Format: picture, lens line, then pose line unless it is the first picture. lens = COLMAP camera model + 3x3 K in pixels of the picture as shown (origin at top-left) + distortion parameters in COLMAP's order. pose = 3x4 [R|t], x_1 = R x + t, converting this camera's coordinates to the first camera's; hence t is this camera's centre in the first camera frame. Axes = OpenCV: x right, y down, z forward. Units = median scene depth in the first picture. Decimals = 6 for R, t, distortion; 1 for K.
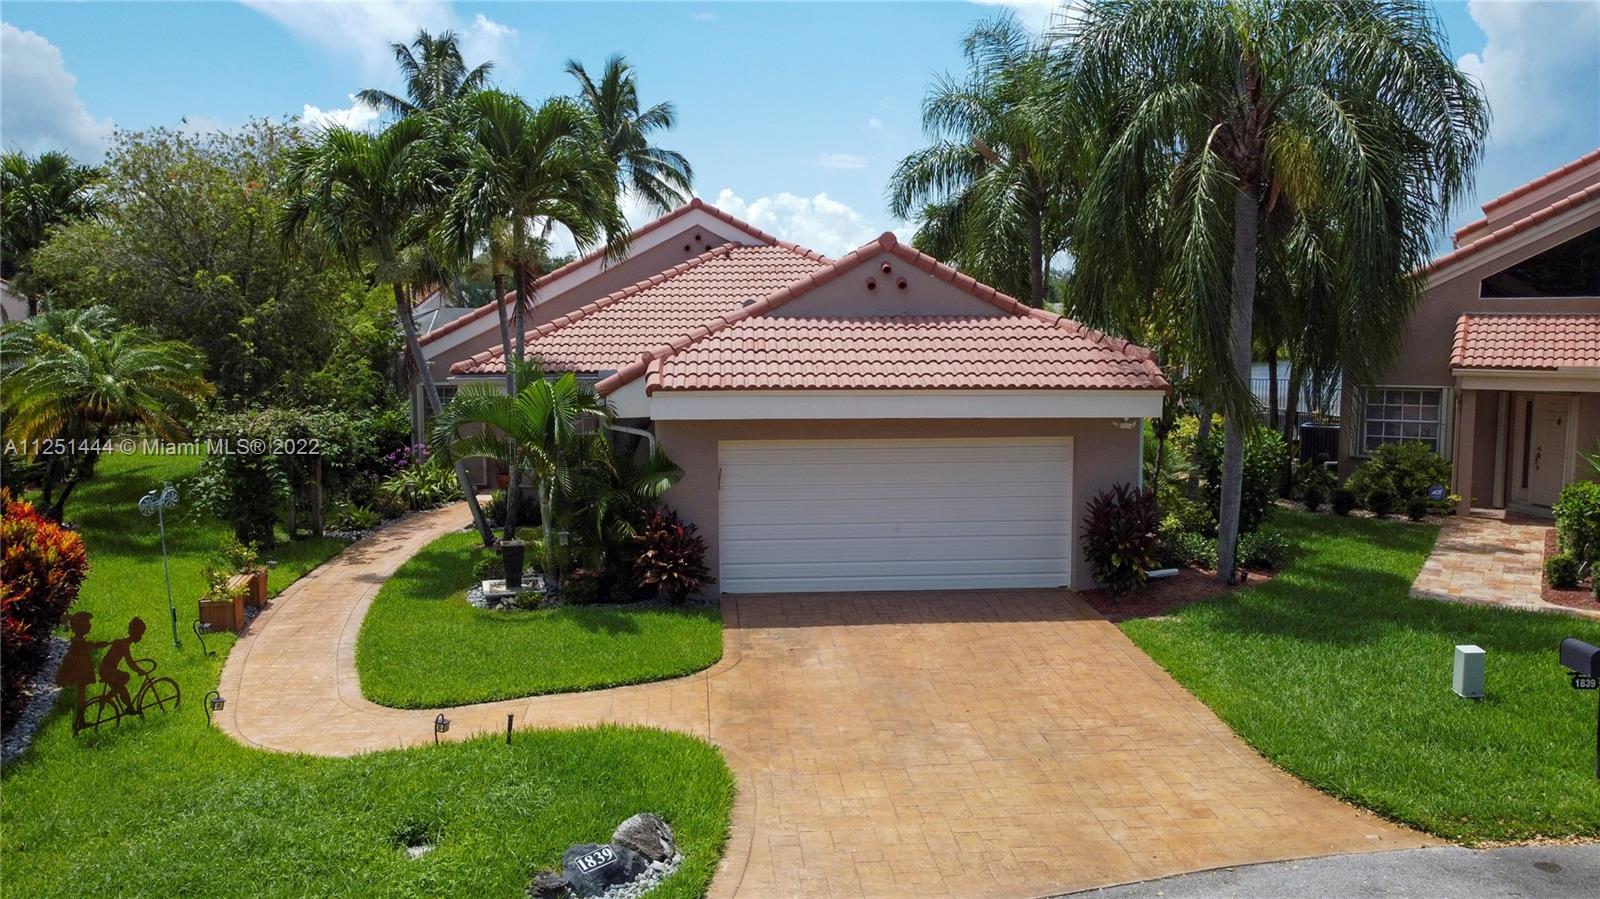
lens RADIAL K [[1210.9, 0, 796.7], [0, 1210.9, 448.3], [0, 0, 1]] dist [0.007380, -0.011215]
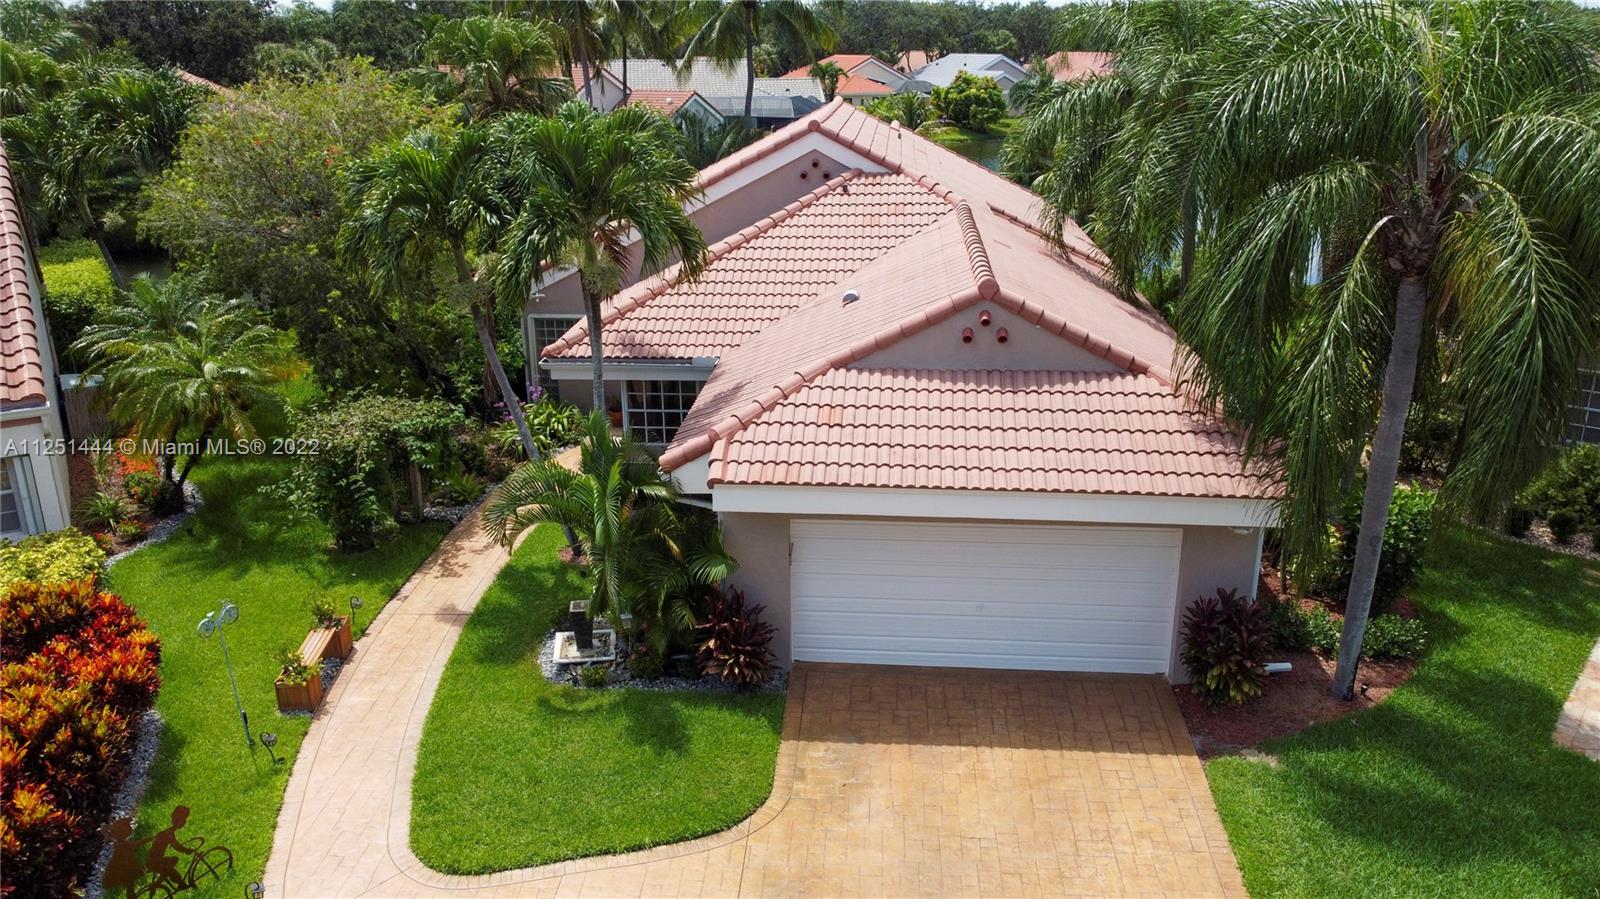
lens RADIAL K [[1210.9, 0, 796.7], [0, 1210.9, 448.3], [0, 0, 1]] dist [0.007380, -0.011215]
pose [[0.988637, 0.044879, -0.143470, 0.073114], [-0.012042, 0.974971, 0.222006, -0.267135], [0.149842, -0.217756, 0.964432, 0.105316]]
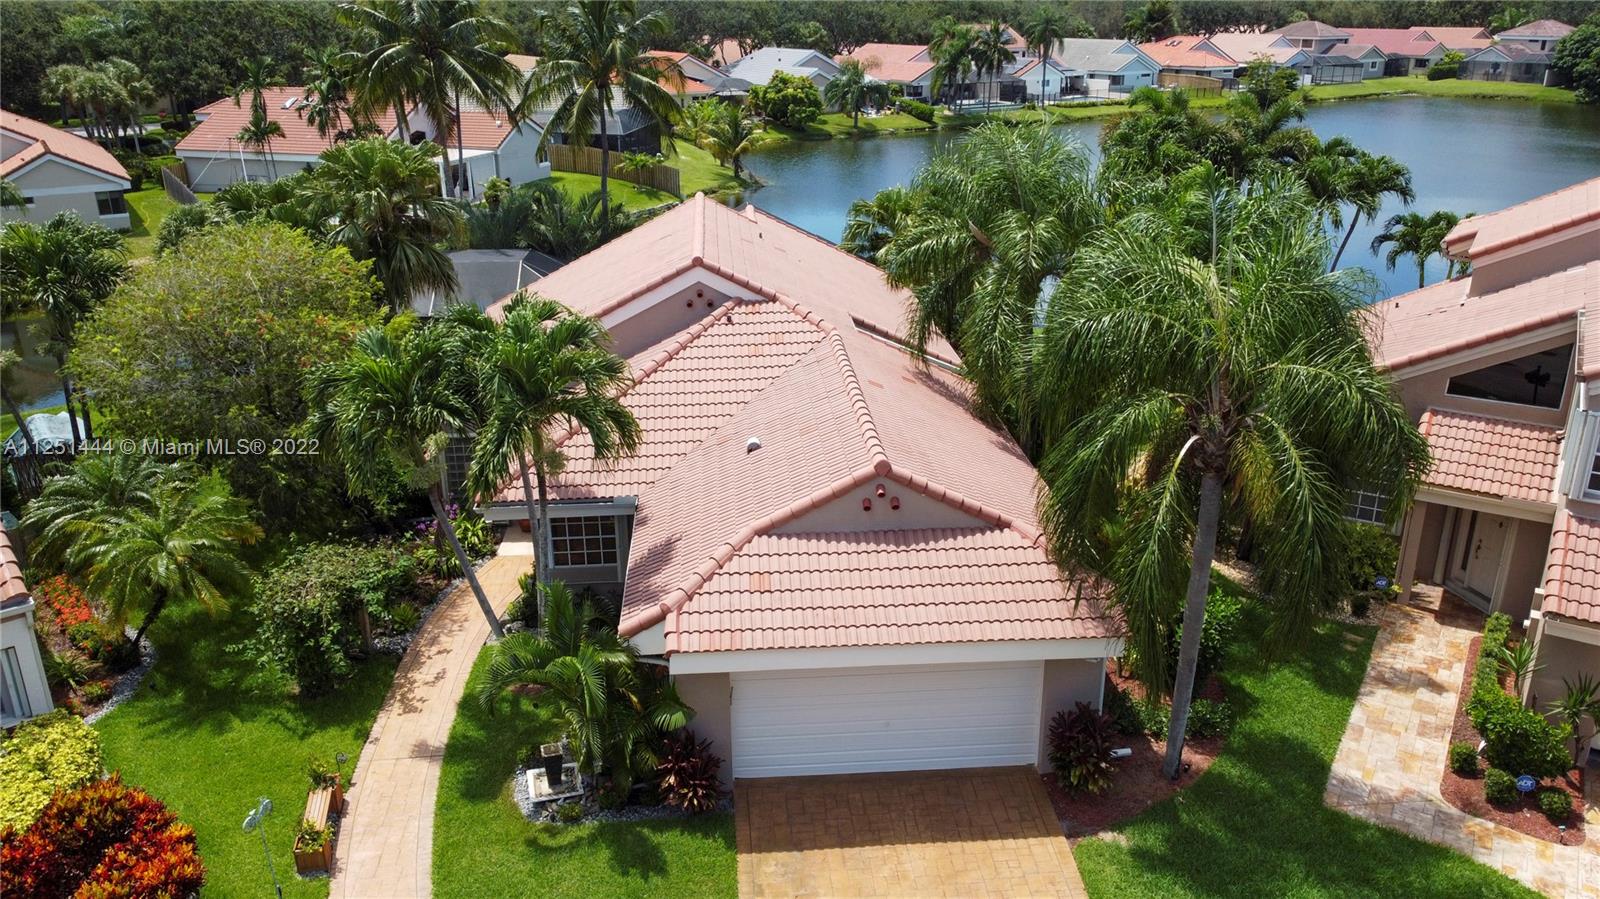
lens RADIAL K [[1210.9, 0, 796.7], [0, 1210.9, 448.3], [0, 0, 1]] dist [0.007380, -0.011215]
pose [[0.999987, -0.004681, 0.002140, -0.003693], [0.003997, 0.968177, 0.250233, -0.484728], [-0.003243, -0.250221, 0.968183, -0.040844]]
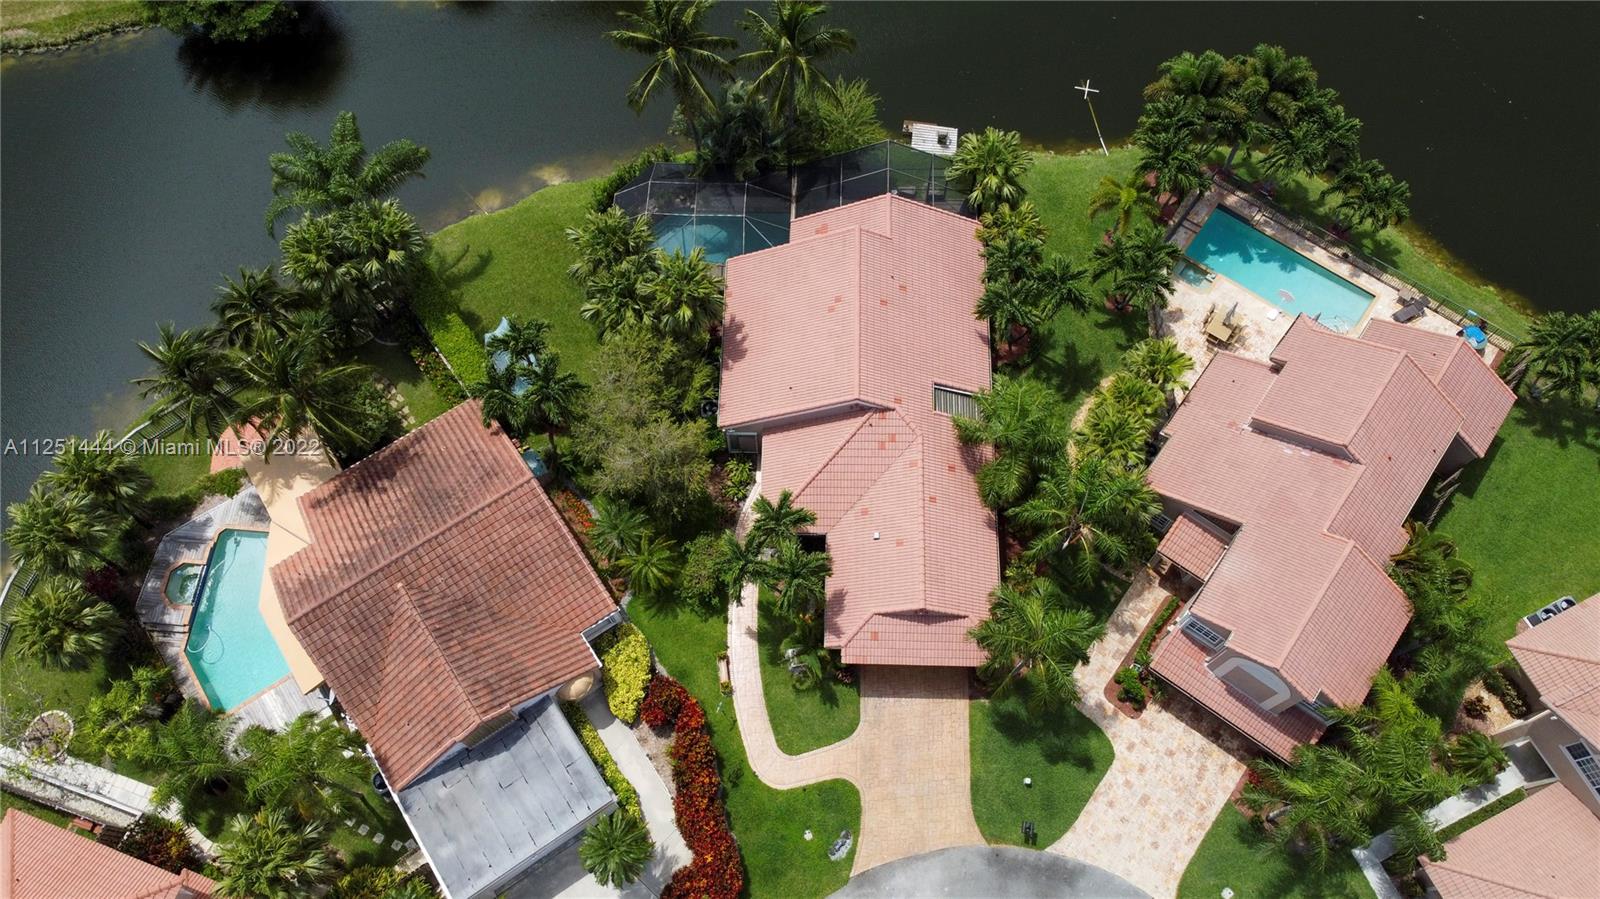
lens RADIAL K [[1210.9, 0, 796.7], [0, 1210.9, 448.3], [0, 0, 1]] dist [0.007380, -0.011215]
pose [[0.995884, 0.079913, -0.042762, -0.142756], [-0.001472, 0.486005, 0.873955, -3.112910], [0.090624, -0.870295, 0.484122, -0.123262]]
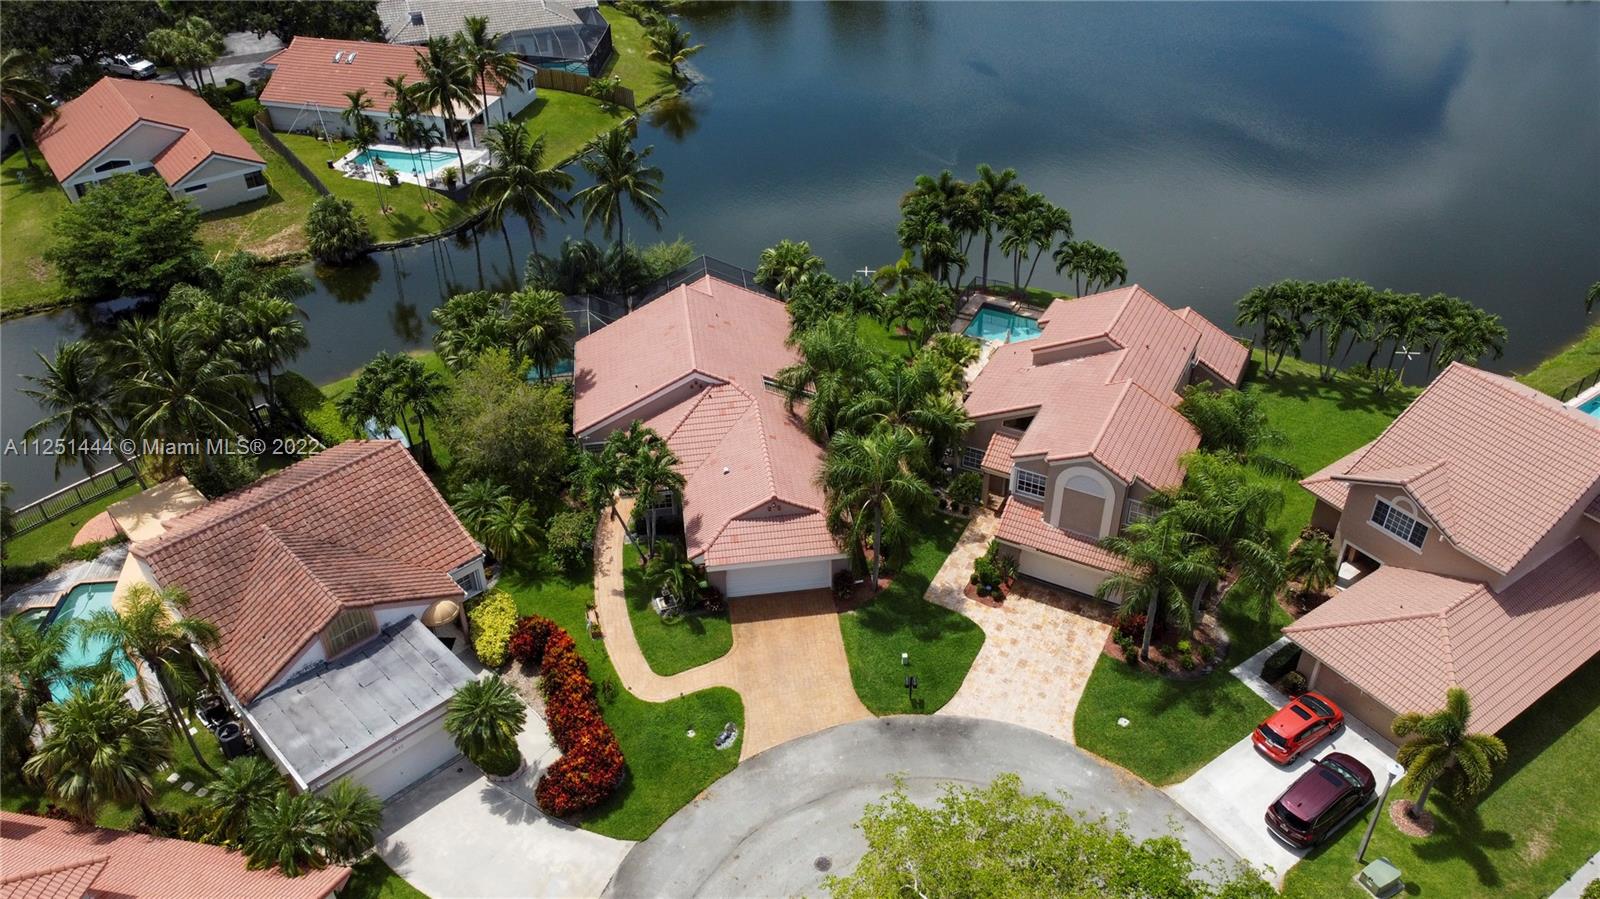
lens RADIAL K [[1210.9, 0, 796.7], [0, 1210.9, 448.3], [0, 0, 1]] dist [0.007380, -0.011215]
pose [[0.997325, -0.049580, 0.053711, -0.030867], [0.016358, 0.867551, 0.497080, -1.956930], [-0.071242, -0.494871, 0.866041, -1.768068]]
